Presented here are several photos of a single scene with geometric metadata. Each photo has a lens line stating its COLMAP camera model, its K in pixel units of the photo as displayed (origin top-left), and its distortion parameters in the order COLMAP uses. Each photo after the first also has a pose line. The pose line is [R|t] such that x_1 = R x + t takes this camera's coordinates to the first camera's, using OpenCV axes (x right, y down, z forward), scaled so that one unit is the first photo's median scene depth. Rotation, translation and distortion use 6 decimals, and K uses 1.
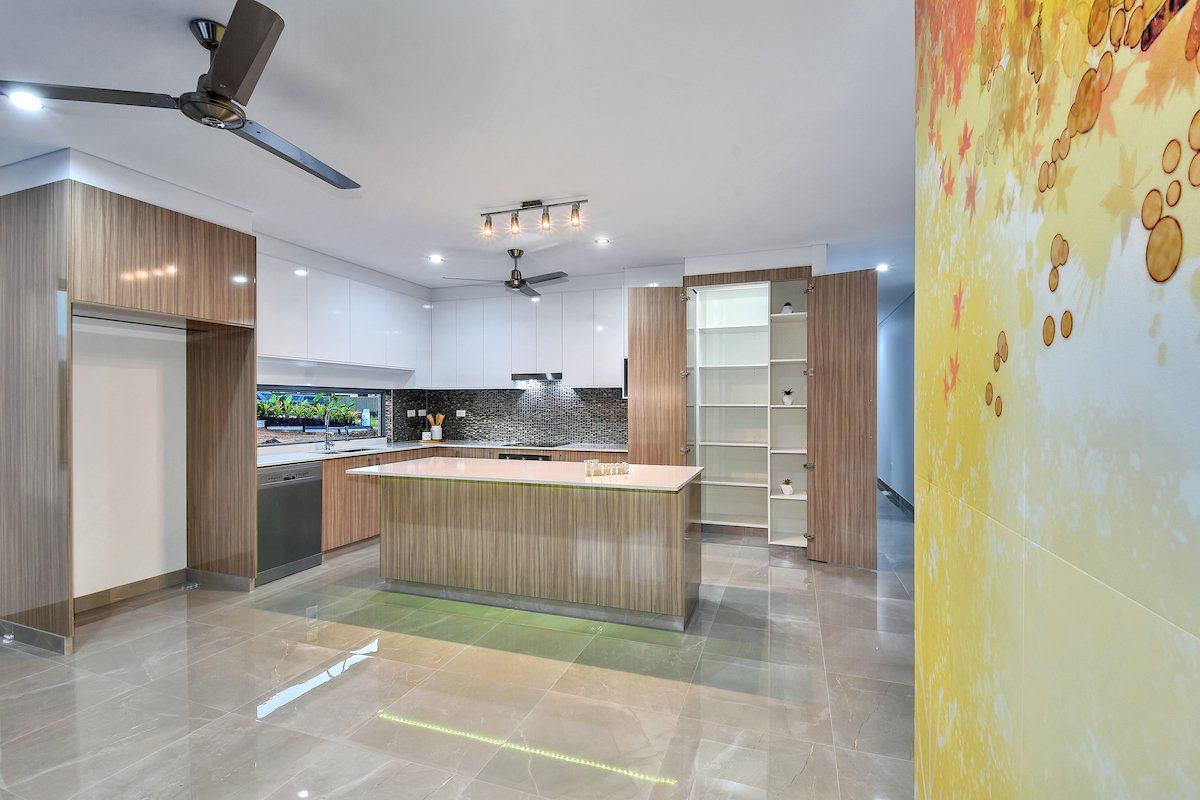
lens RADIAL K [[519.4, 0, 610.8], [0, 519.4, 403.1], [0, 0, 1]] dist [0.026066, -0.016237]
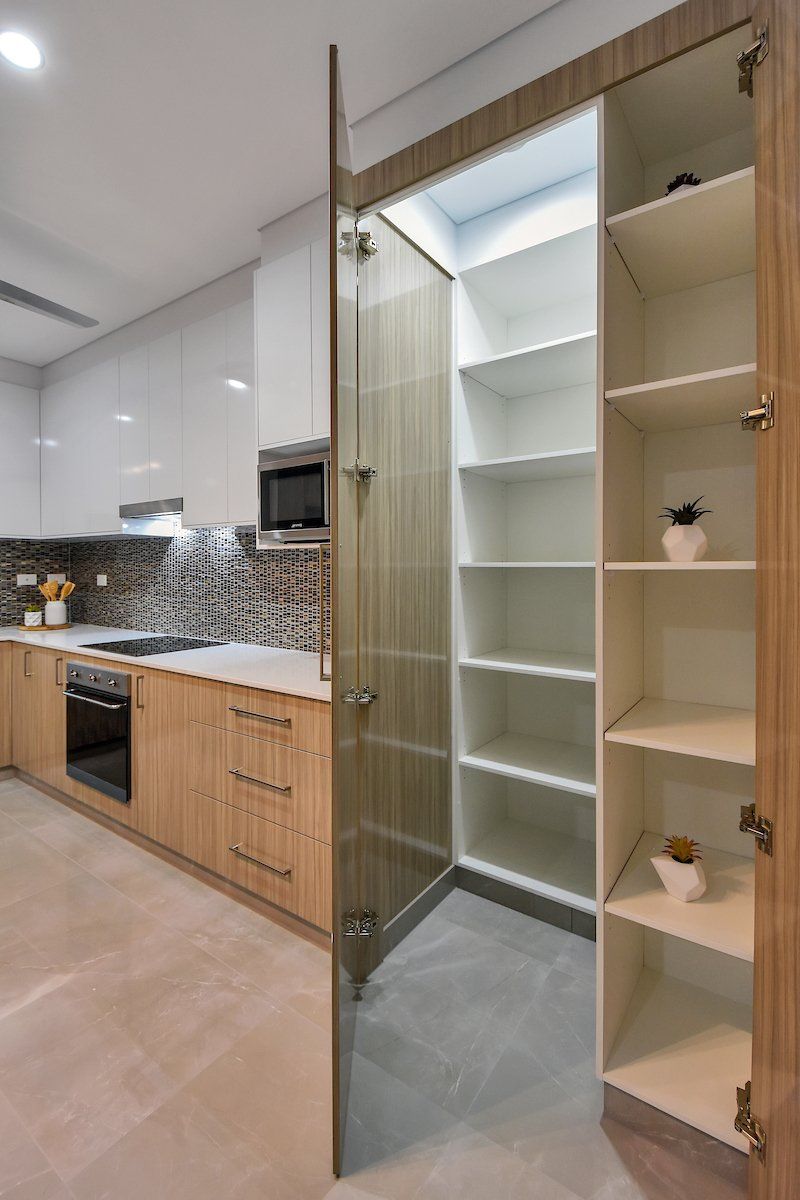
lens RADIAL K [[519.4, 0, 406.5], [0, 519.4, 575.3], [0, 0, 1]] dist [0.026066, -0.016237]
pose [[0.962075, 0.003792, -0.272759, 0.278423], [0.001516, 0.999814, 0.019247, 0.004736], [0.272781, -0.018931, 0.961890, 0.716407]]
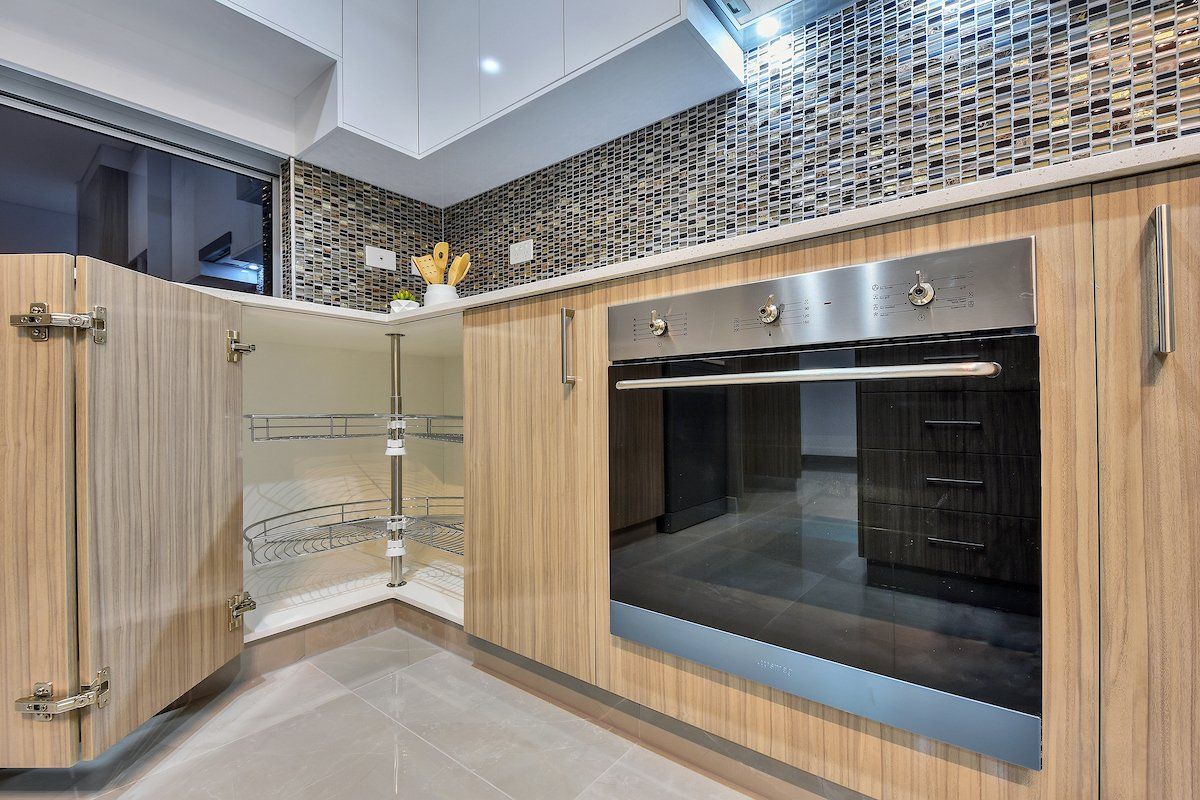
lens RADIAL K [[519.4, 0, 610.8], [0, 519.4, 403.1], [0, 0, 1]] dist [0.026066, -0.016237]
pose [[0.946214, -0.013595, -0.323255, -0.187763], [0.012160, 0.999905, -0.006457, 0.153843], [0.323312, 0.002179, 0.946290, 0.985457]]
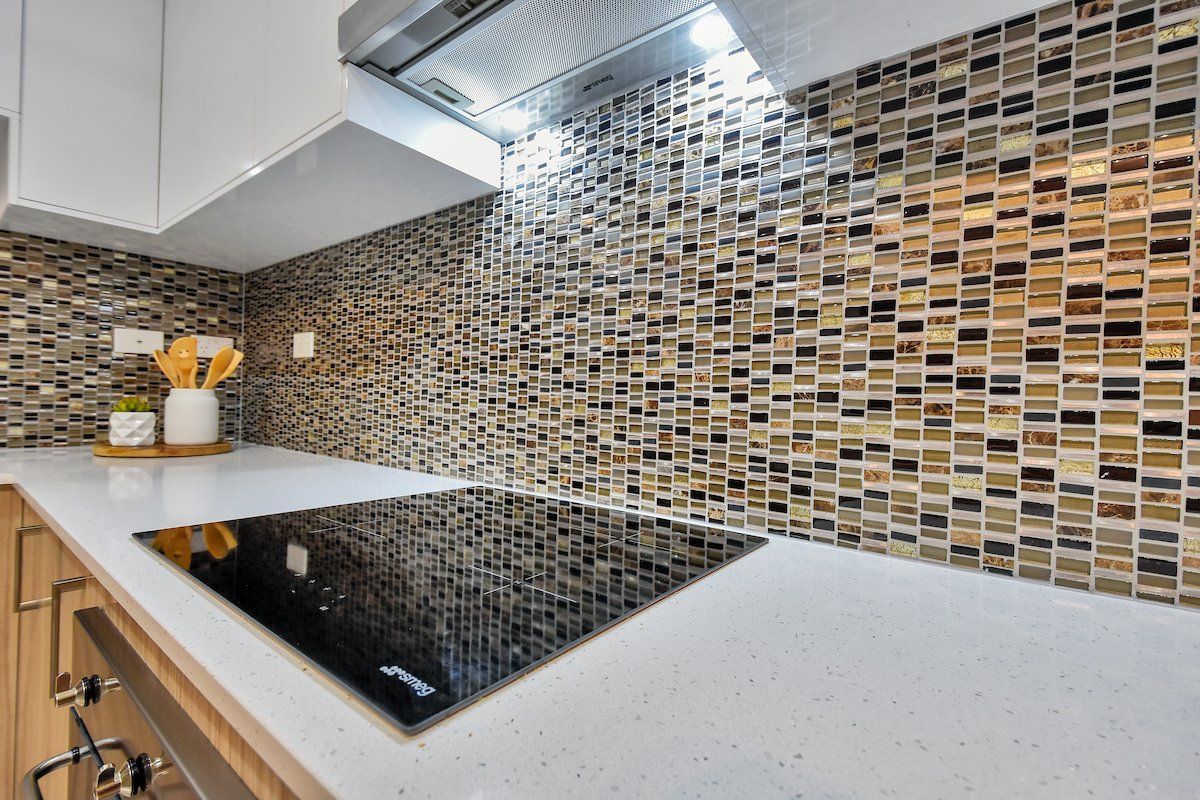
lens RADIAL K [[519.5, 0, 600.0], [0, 519.5, 400.0], [0, 0, 1]] dist [0.058440, -0.025647]
pose [[0.943706, 0.023820, -0.329927, -0.089284], [-0.024374, 0.999700, 0.002458, 0.058093], [0.329887, 0.005722, 0.944003, 1.096500]]
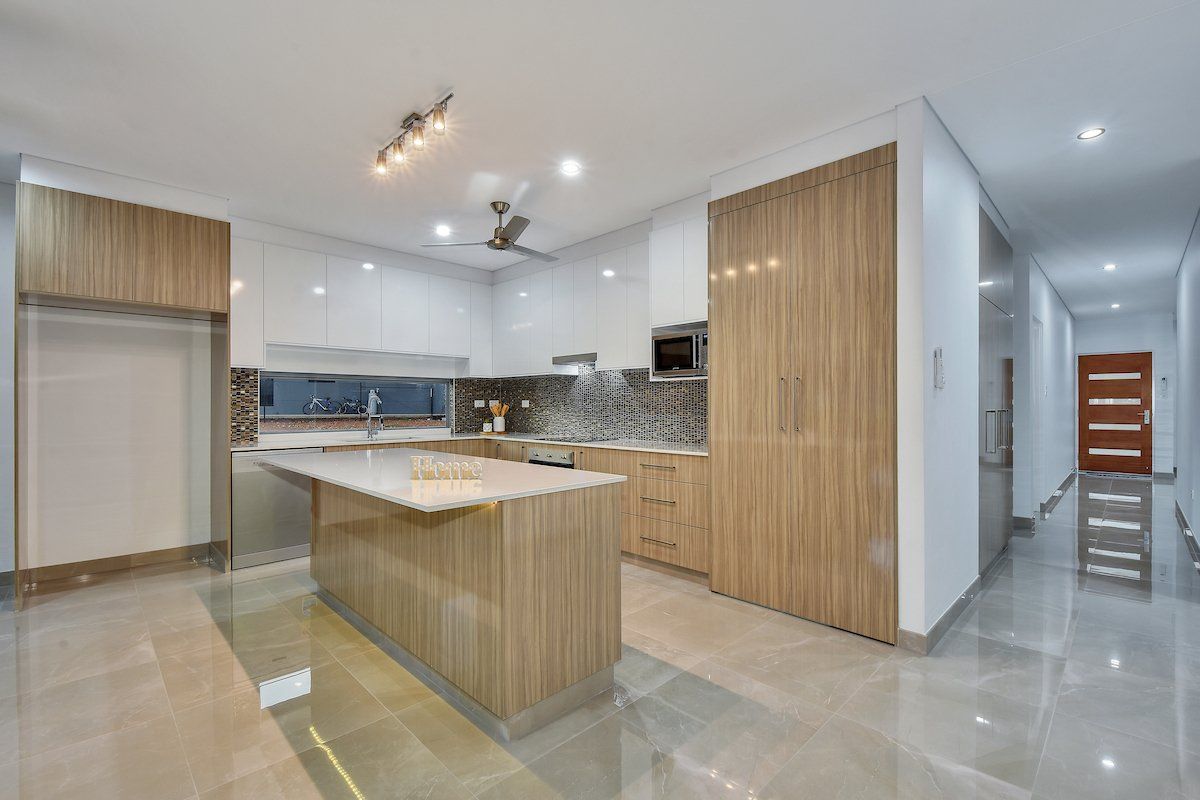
lens RADIAL K [[519.4, 0, 610.8], [0, 519.4, 403.1], [0, 0, 1]] dist [0.026066, -0.016237]
pose [[0.898271, -0.003039, -0.439431, 0.341244], [0.002799, 0.999995, -0.001195, 0.027230], [0.439432, -0.000156, 0.898276, 0.330708]]
